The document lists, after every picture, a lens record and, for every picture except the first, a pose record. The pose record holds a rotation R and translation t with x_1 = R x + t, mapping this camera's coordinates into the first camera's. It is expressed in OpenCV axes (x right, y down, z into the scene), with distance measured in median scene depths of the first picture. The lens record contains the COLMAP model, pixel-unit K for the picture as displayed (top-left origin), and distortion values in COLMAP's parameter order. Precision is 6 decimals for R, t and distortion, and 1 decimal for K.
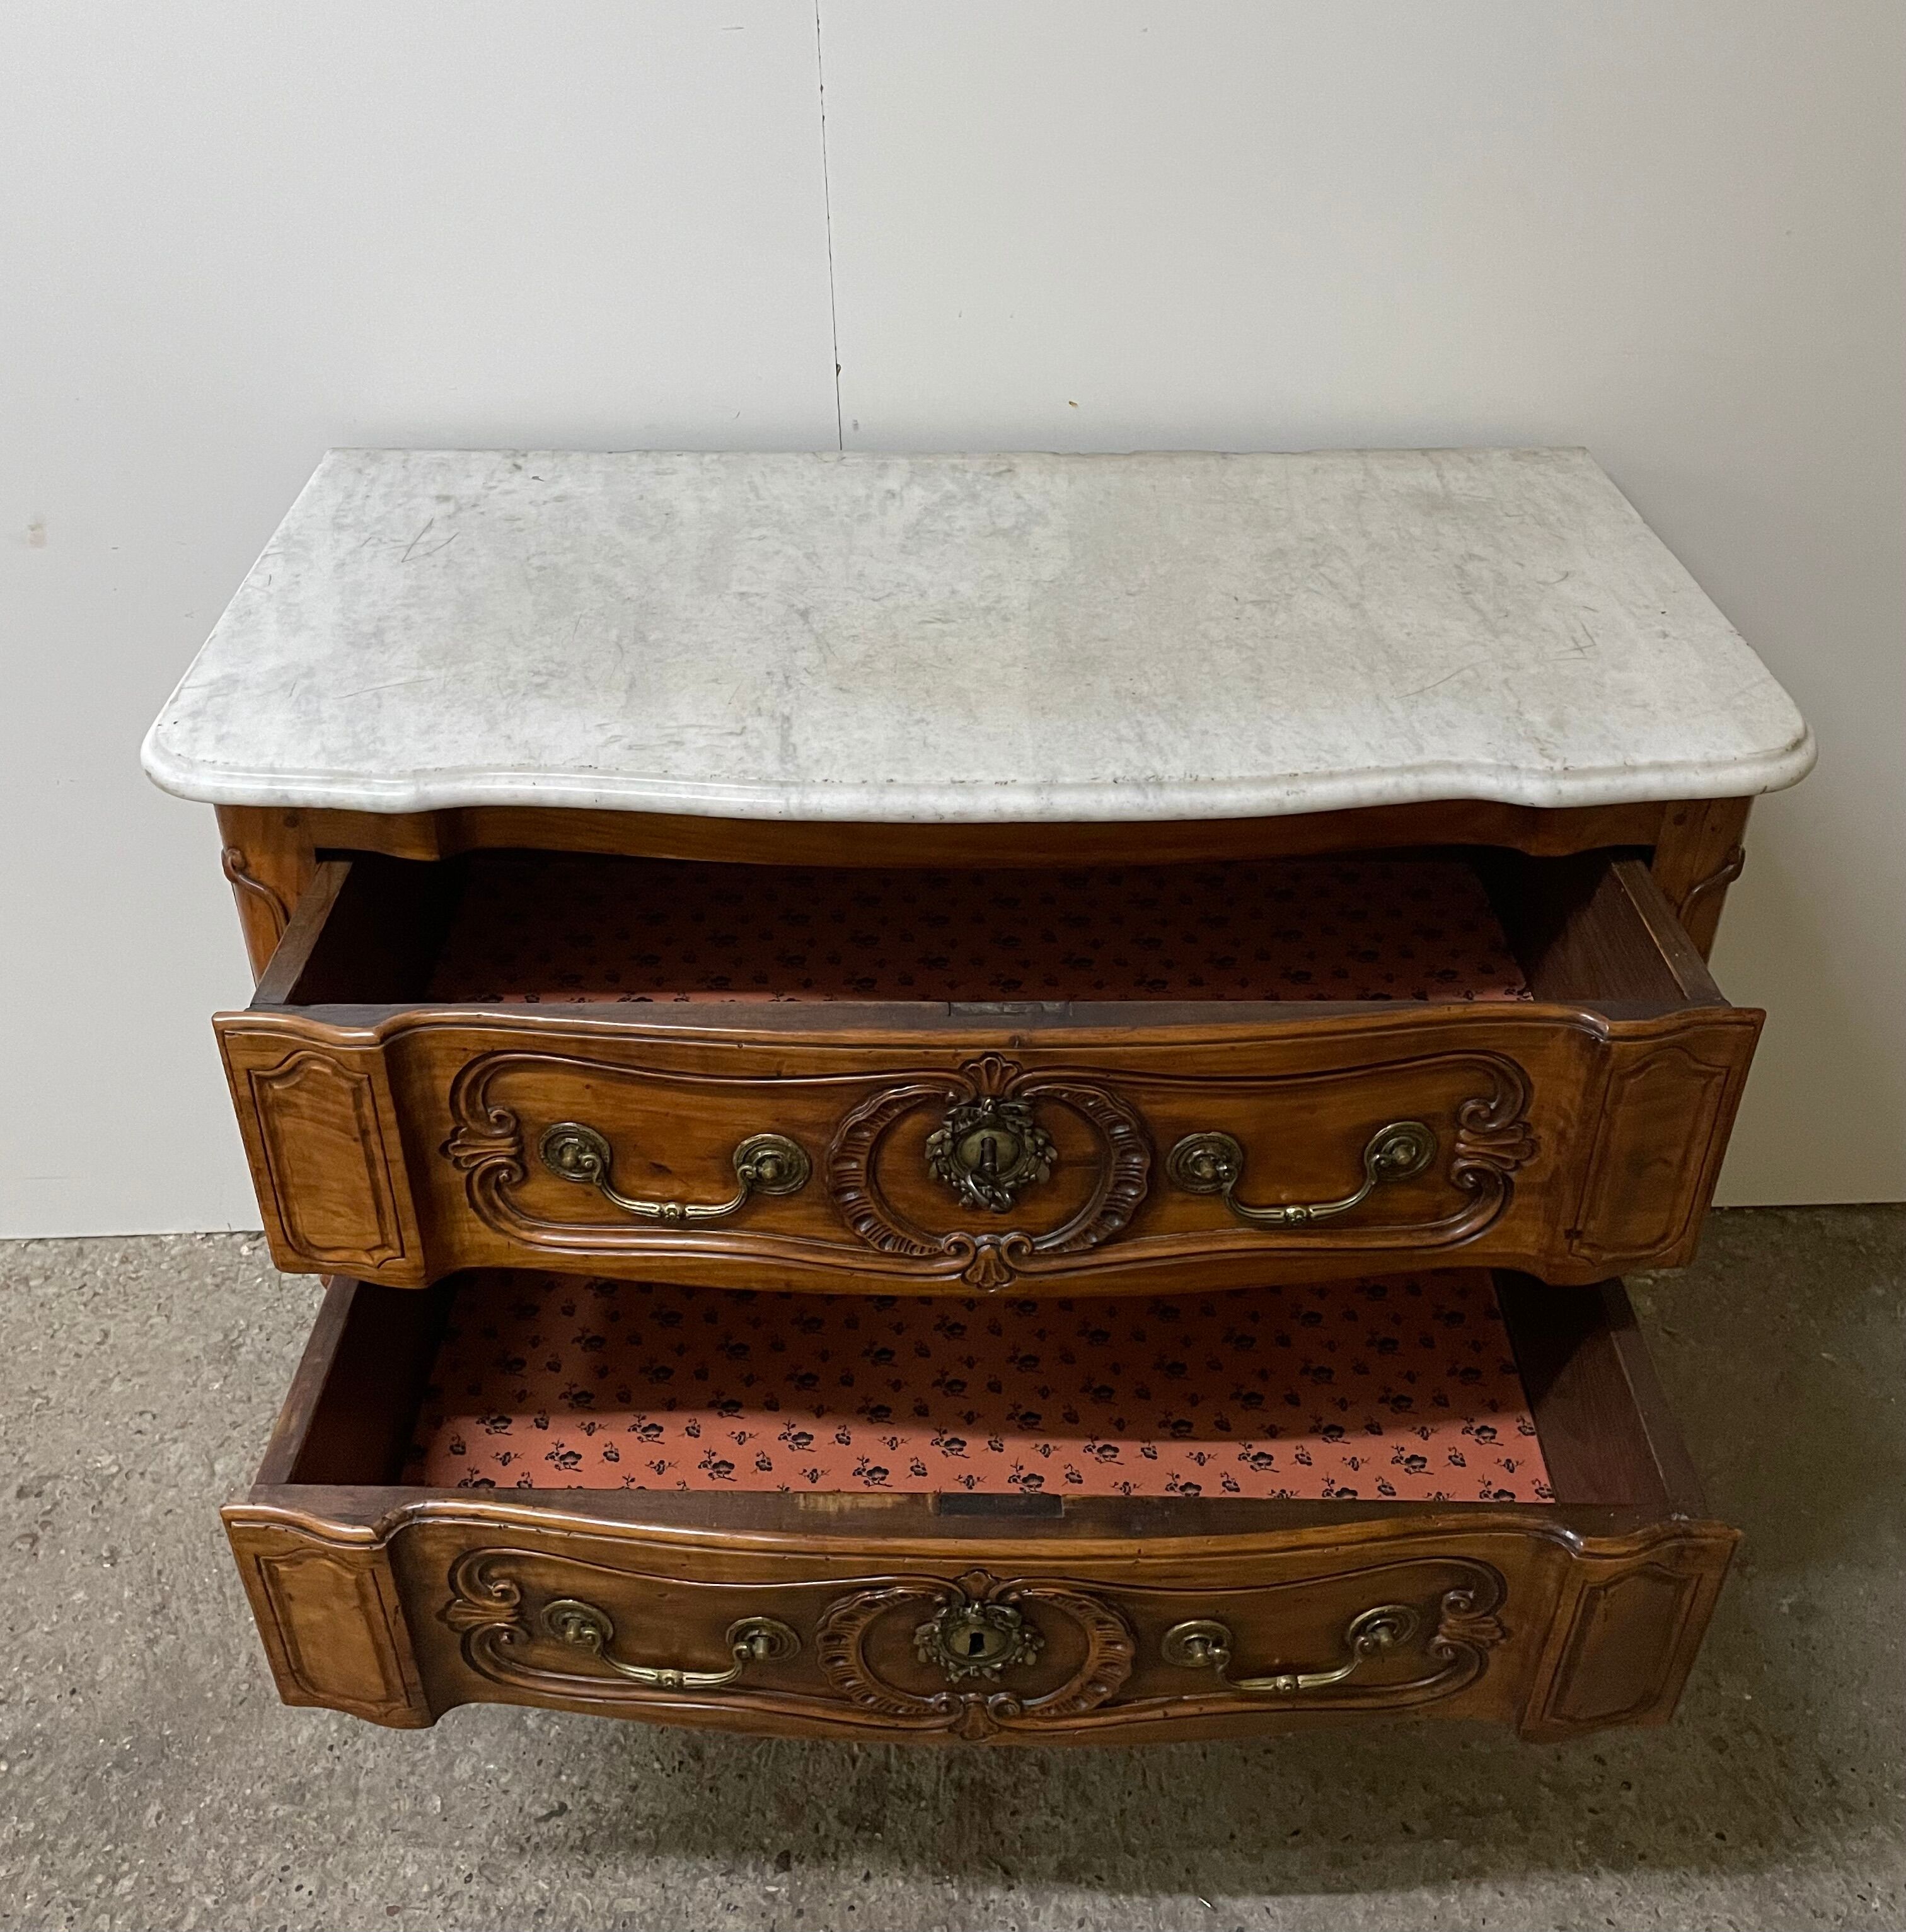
lens RADIAL K [[1962.4, 0, 949.0], [0, 1962.4, 886.5], [0, 0, 1]] dist [0.107539, -0.142041]
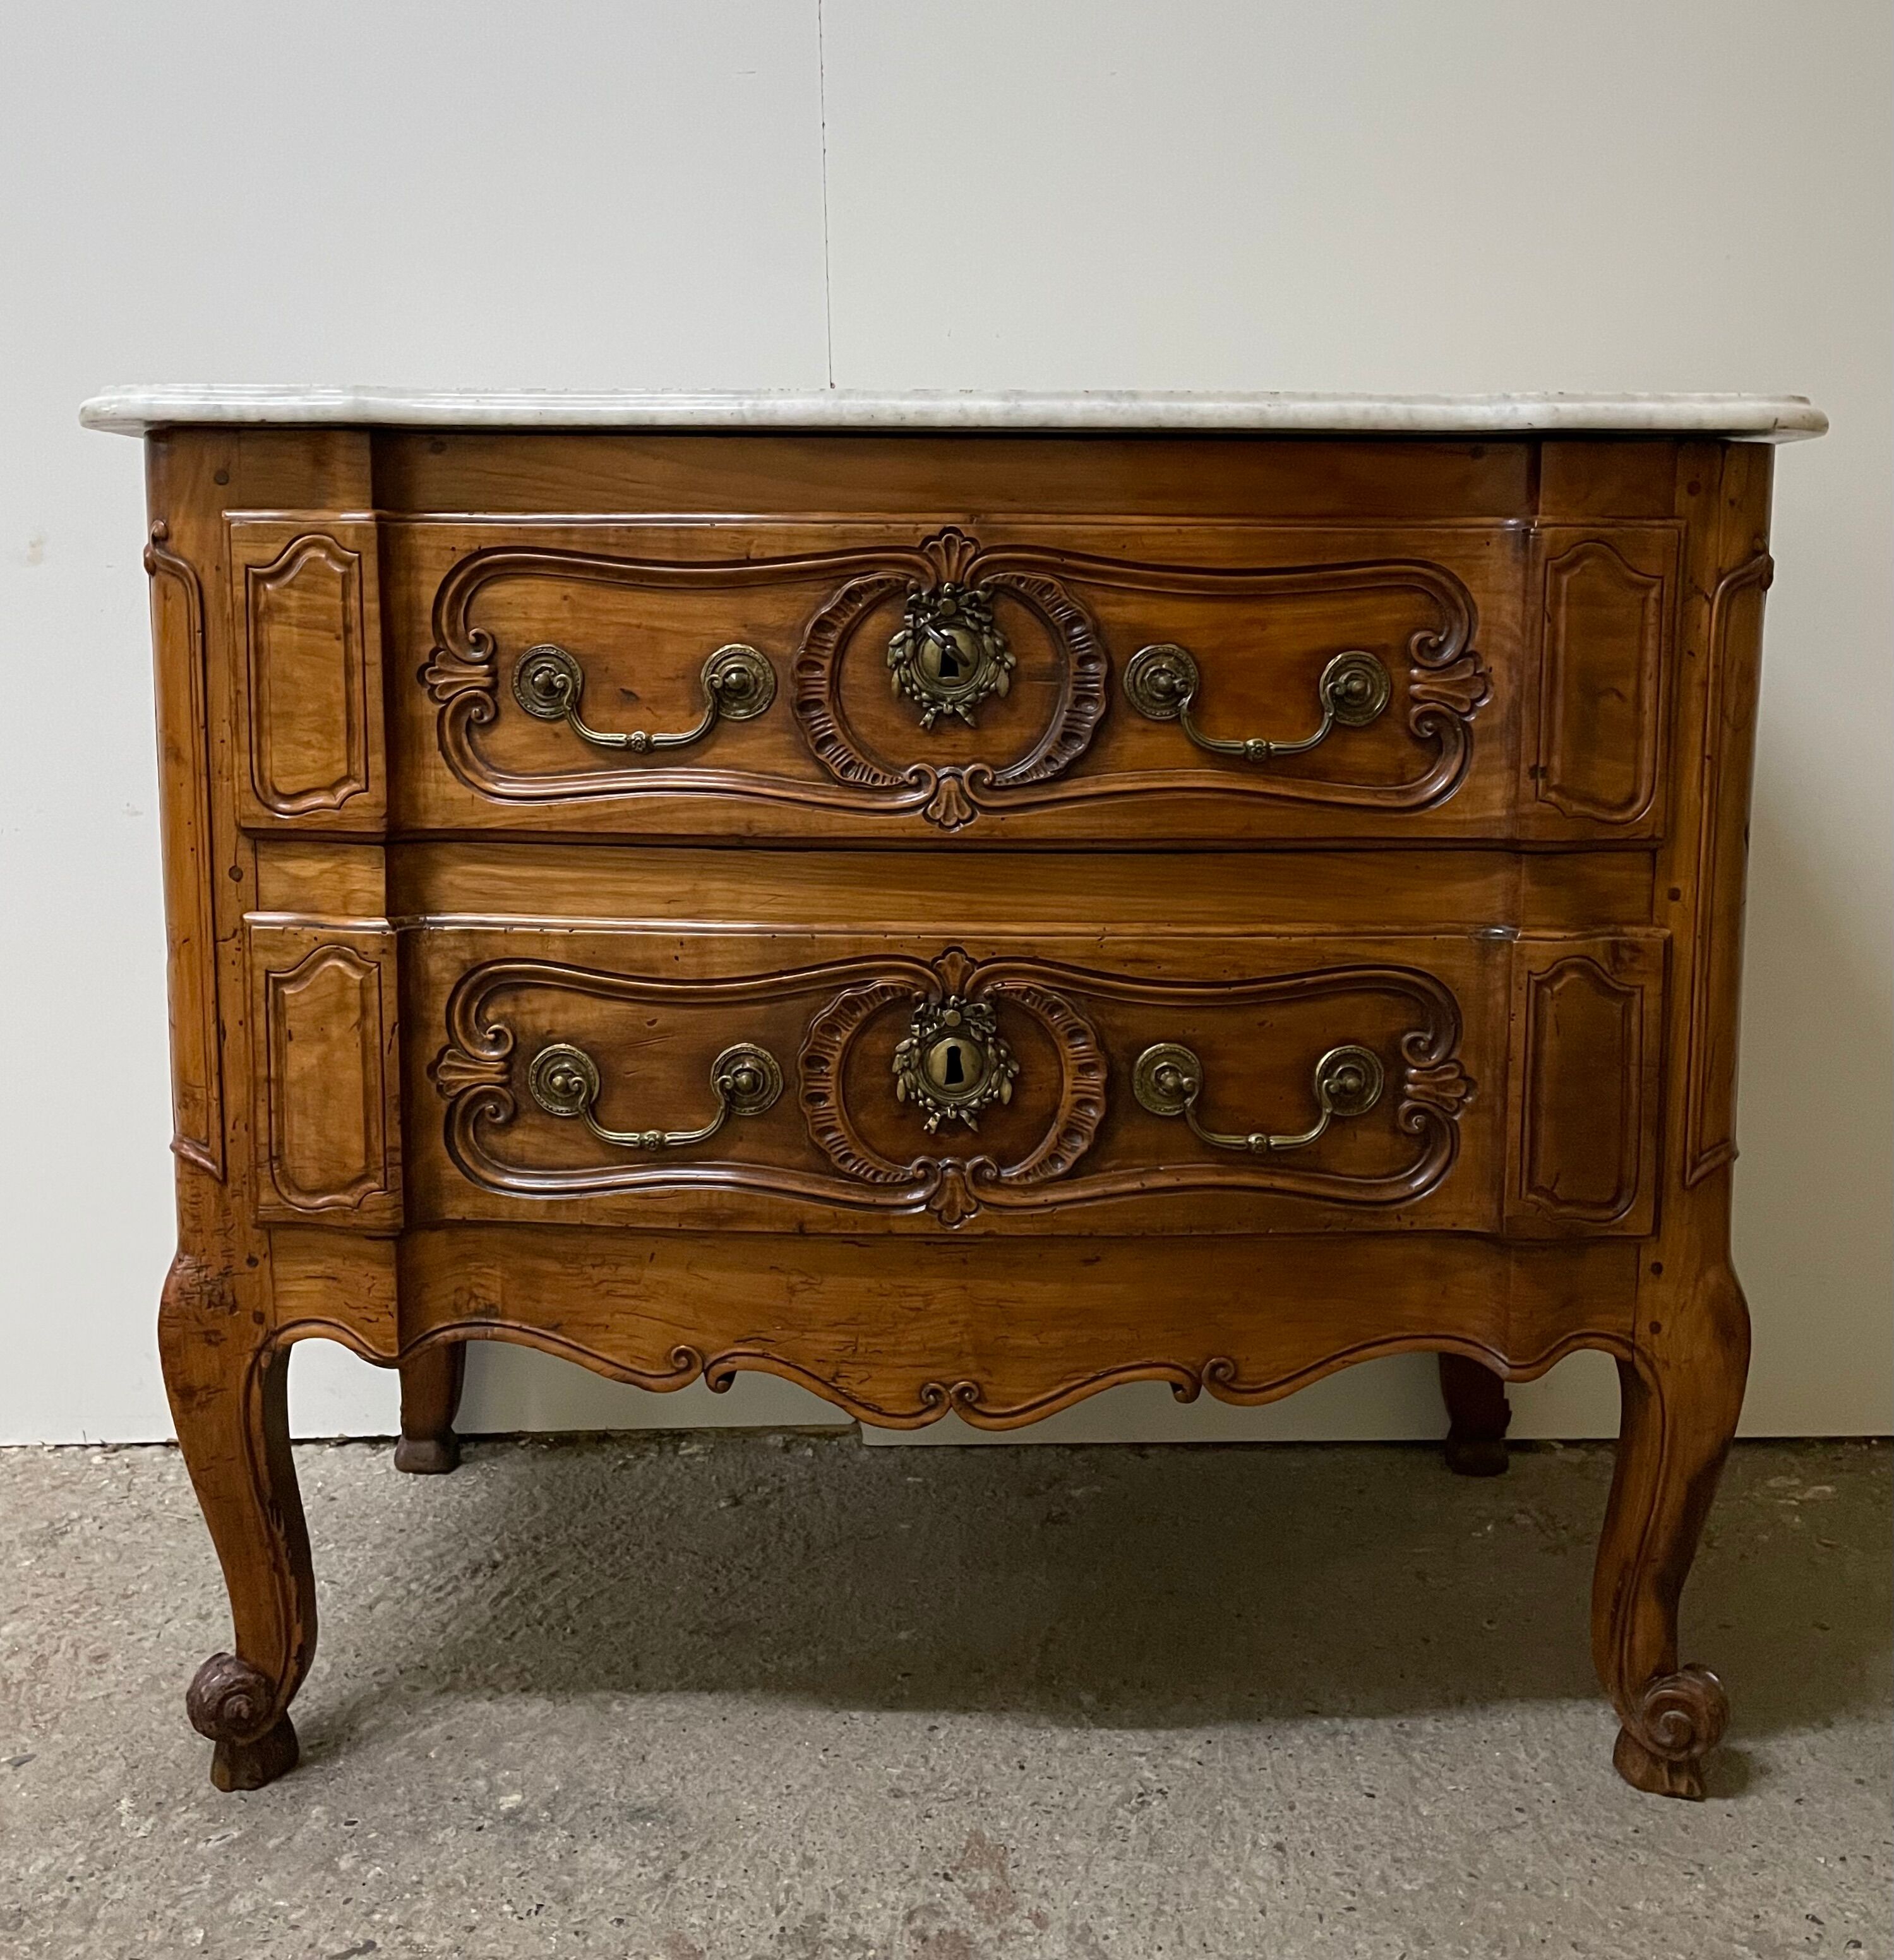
lens RADIAL K [[1937.9, 0, 946.6], [0, 1937.9, 820.5], [0, 0, 1]] dist [0.109433, -0.139477]
pose [[0.999787, 0.002201, -0.020528, 0.039302], [-0.011281, 0.890994, -0.453874, 0.661309], [0.017292, 0.454009, 0.890829, 0.134715]]
